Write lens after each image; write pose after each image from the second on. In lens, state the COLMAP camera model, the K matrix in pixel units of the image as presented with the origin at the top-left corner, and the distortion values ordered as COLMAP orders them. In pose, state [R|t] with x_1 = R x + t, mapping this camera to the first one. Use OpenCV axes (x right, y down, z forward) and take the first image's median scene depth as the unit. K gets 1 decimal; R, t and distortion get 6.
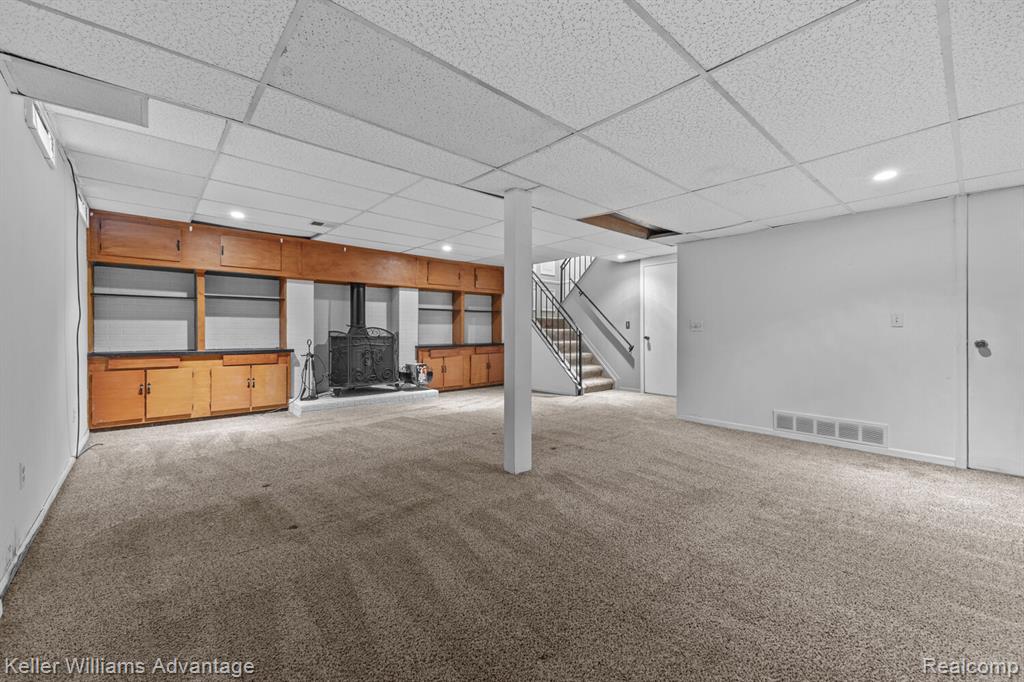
lens RADIAL K [[409.1, 0, 511.6], [0, 409.1, 337.1], [0, 0, 1]] dist [0.008392, -0.003301]
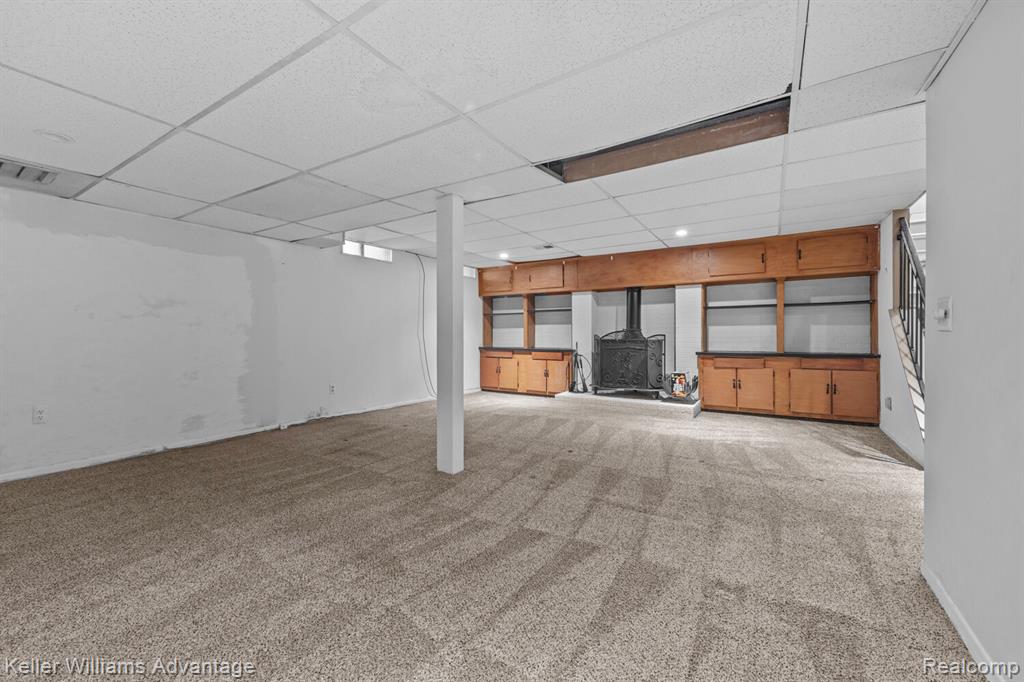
lens RADIAL K [[409.1, 0, 512.8], [0, 409.1, 336.0], [0, 0, 1]] dist [0.008392, -0.003301]
pose [[0.277102, 0.000385, -0.960840, 0.561568], [-0.013484, 0.999903, -0.003489, -0.003919], [0.960746, 0.013923, 0.277081, 0.471344]]
